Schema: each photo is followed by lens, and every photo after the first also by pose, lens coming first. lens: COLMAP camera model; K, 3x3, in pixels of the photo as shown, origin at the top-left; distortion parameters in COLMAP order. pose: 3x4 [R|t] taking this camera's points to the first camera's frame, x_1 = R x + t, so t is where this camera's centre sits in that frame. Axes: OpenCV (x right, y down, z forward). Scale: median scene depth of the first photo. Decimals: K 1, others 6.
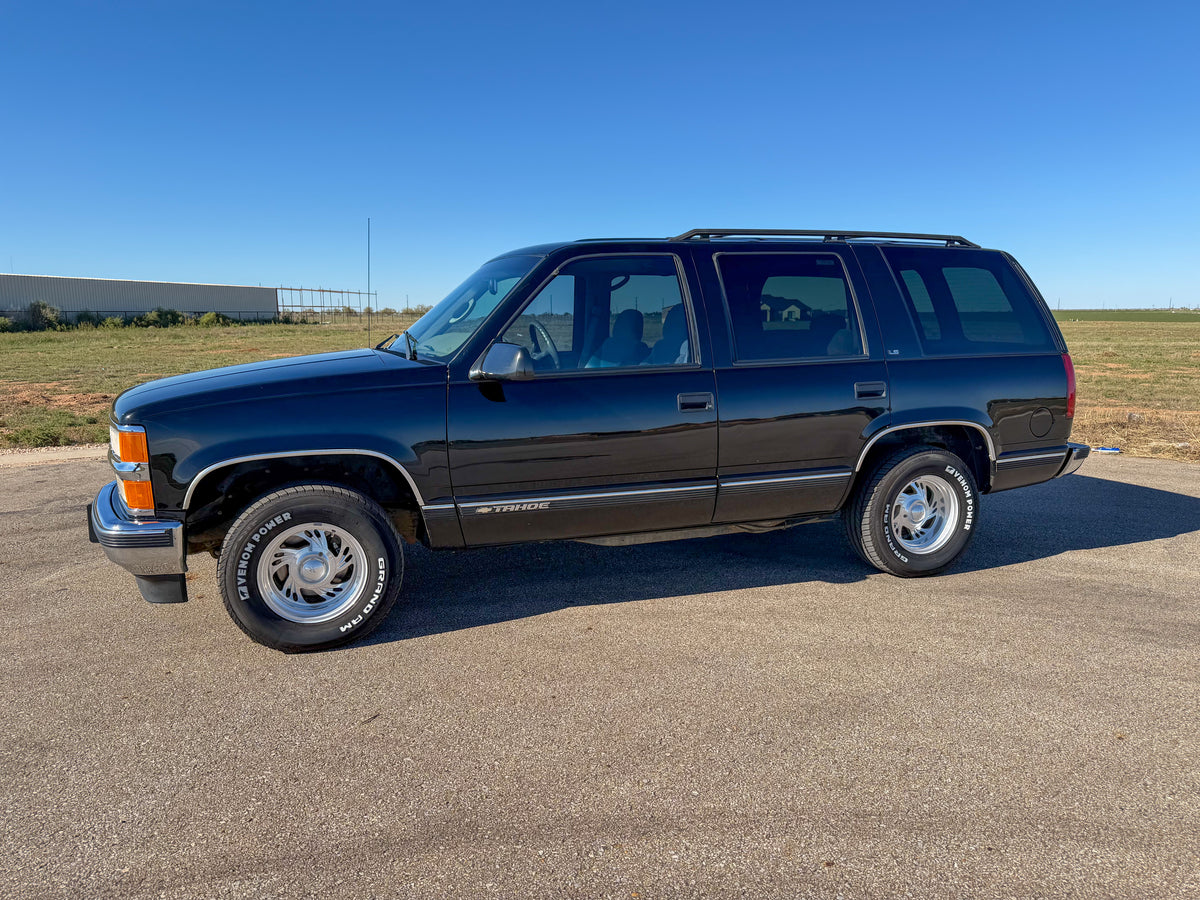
lens RADIAL K [[832.2, 0, 595.9], [0, 832.2, 467.9], [0, 0, 1]] dist [0.111686, -0.162138]
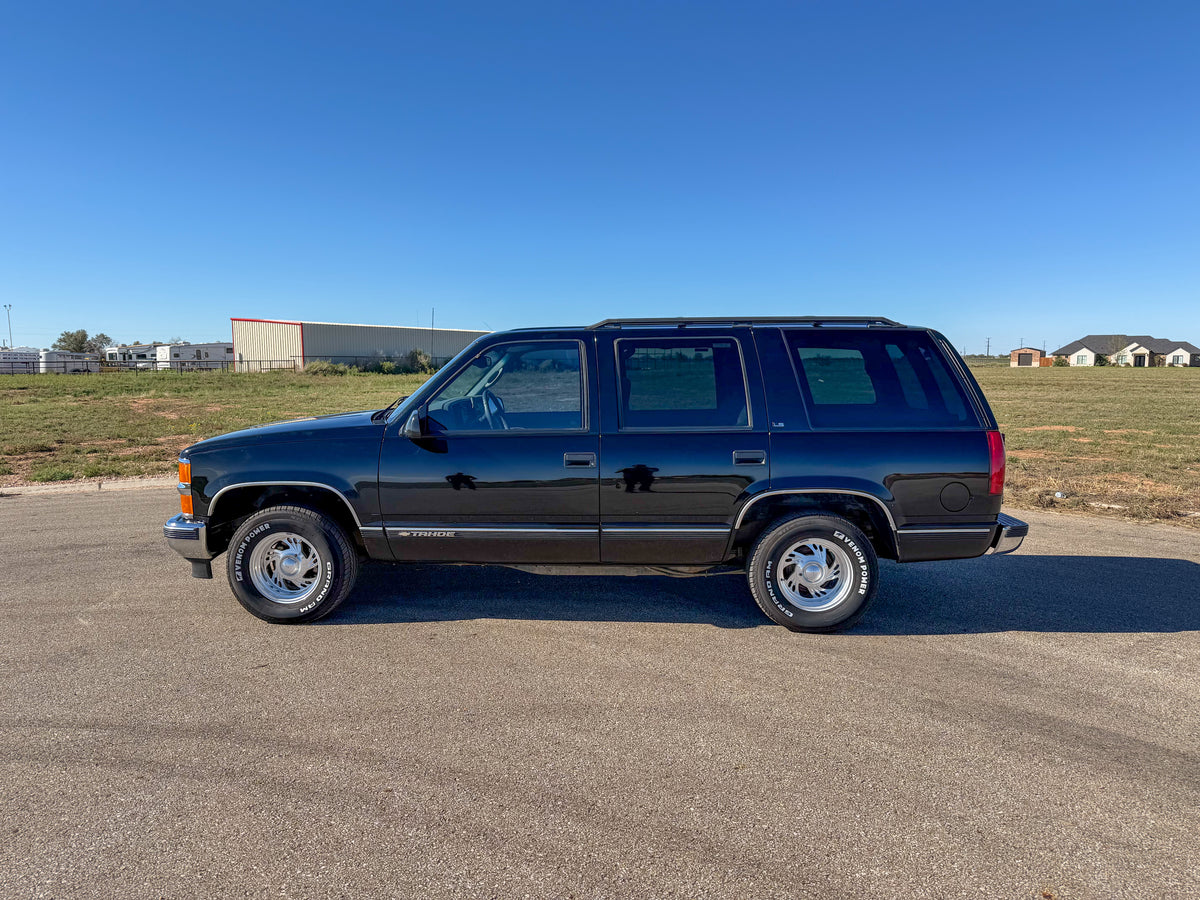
lens RADIAL K [[832.2, 0, 595.9], [0, 832.2, 467.9], [0, 0, 1]] dist [0.111686, -0.162138]
pose [[0.926801, 0.051763, -0.371969, 0.592028], [-0.070510, 0.996826, -0.036965, -0.024475], [0.368875, 0.060487, 0.927509, -0.121182]]
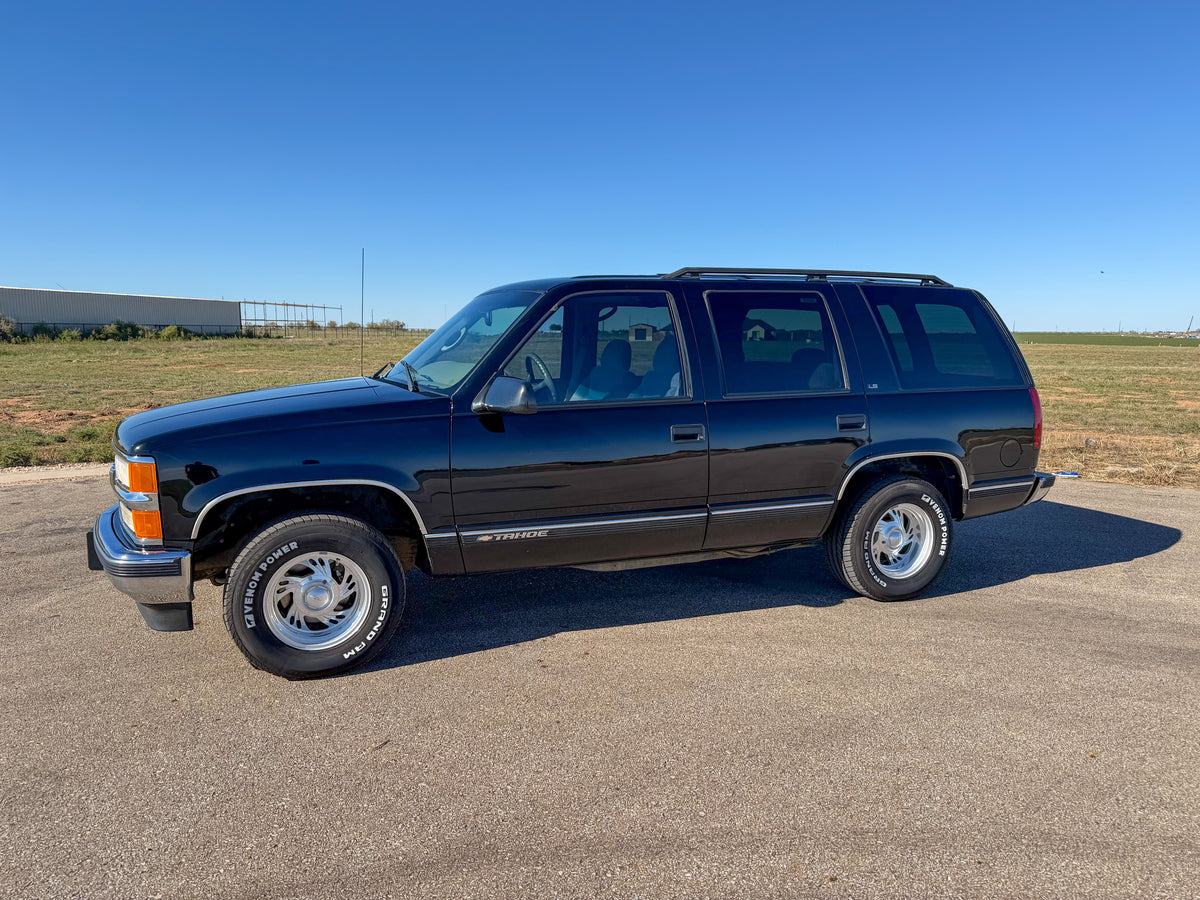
lens RADIAL K [[832.3, 0, 598.9], [0, 832.3, 470.8], [0, 0, 1]] dist [0.107743, -0.159166]
pose [[0.999033, 0.004052, 0.043780, -0.036161], [-0.003330, 0.999857, -0.016556, -0.014885], [-0.043841, 0.016394, 0.998904, -0.032145]]
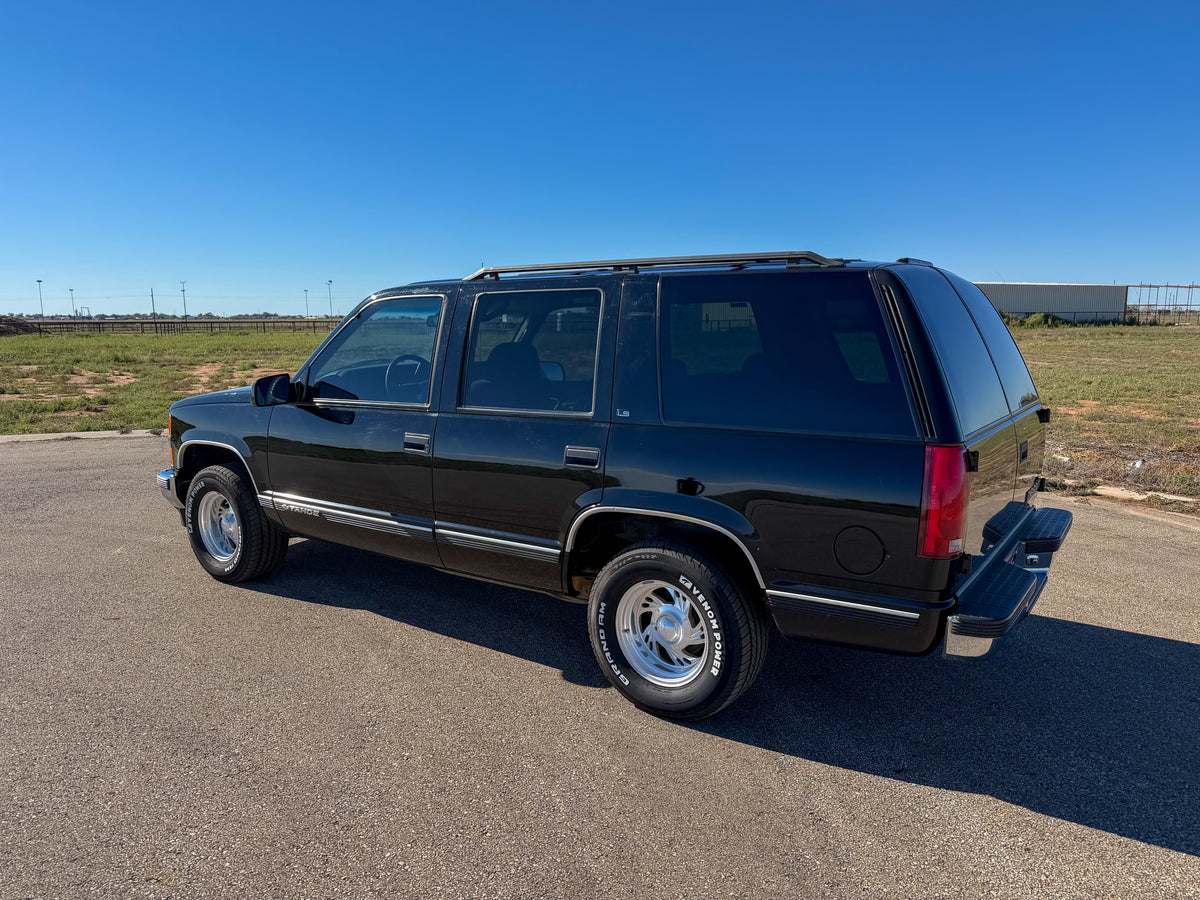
lens RADIAL K [[832.2, 0, 595.9], [0, 832.2, 467.9], [0, 0, 1]] dist [0.111686, -0.162138]
pose [[0.583163, 0.143770, -0.799532, 1.051273], [-0.142928, 0.987020, 0.073234, -0.153190], [0.799683, 0.071568, 0.596142, 0.568624]]
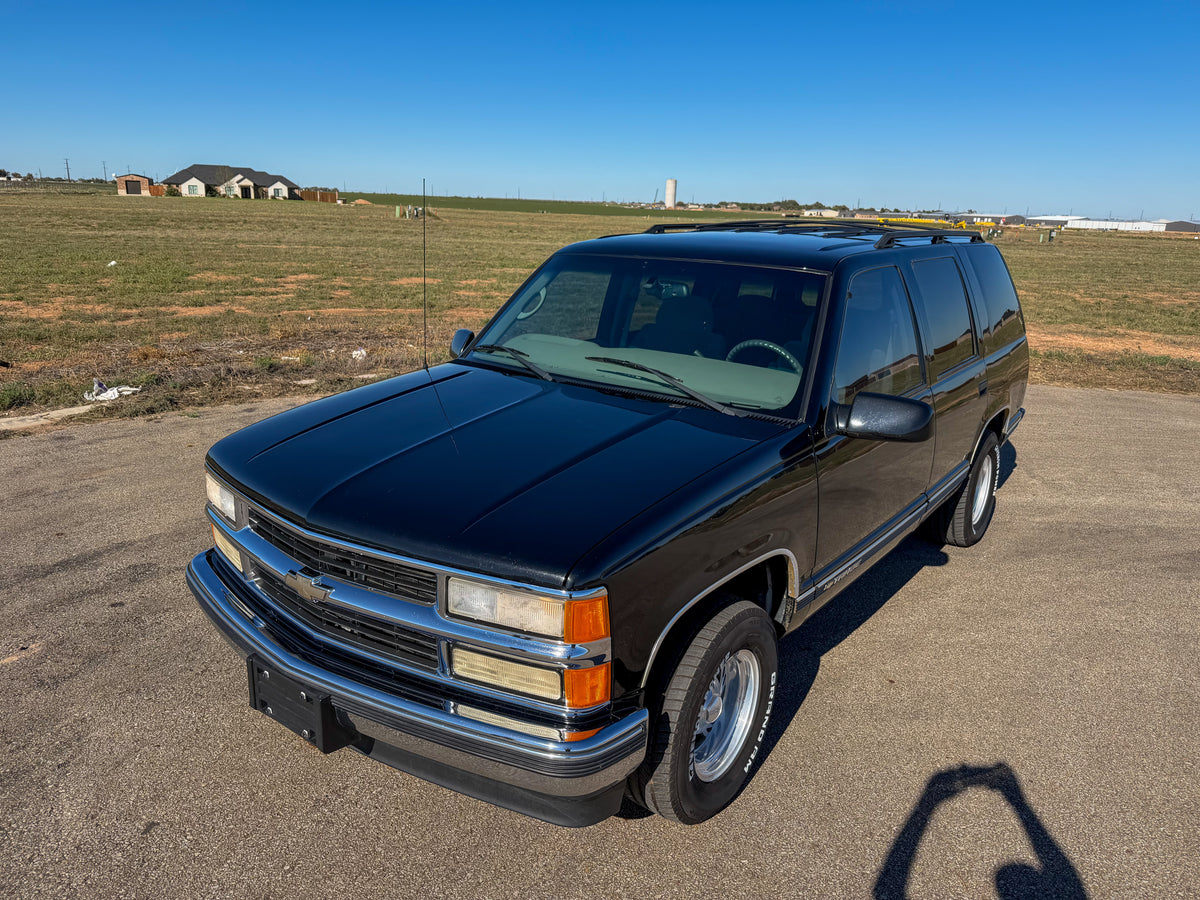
lens RADIAL K [[832.2, 0, 595.9], [0, 832.2, 467.9], [0, 0, 1]] dist [0.111686, -0.162138]
pose [[0.834224, -0.132513, 0.535267, -0.724908], [0.059836, 0.986718, 0.151021, -0.197891], [-0.548169, -0.093957, 0.831073, 0.391185]]
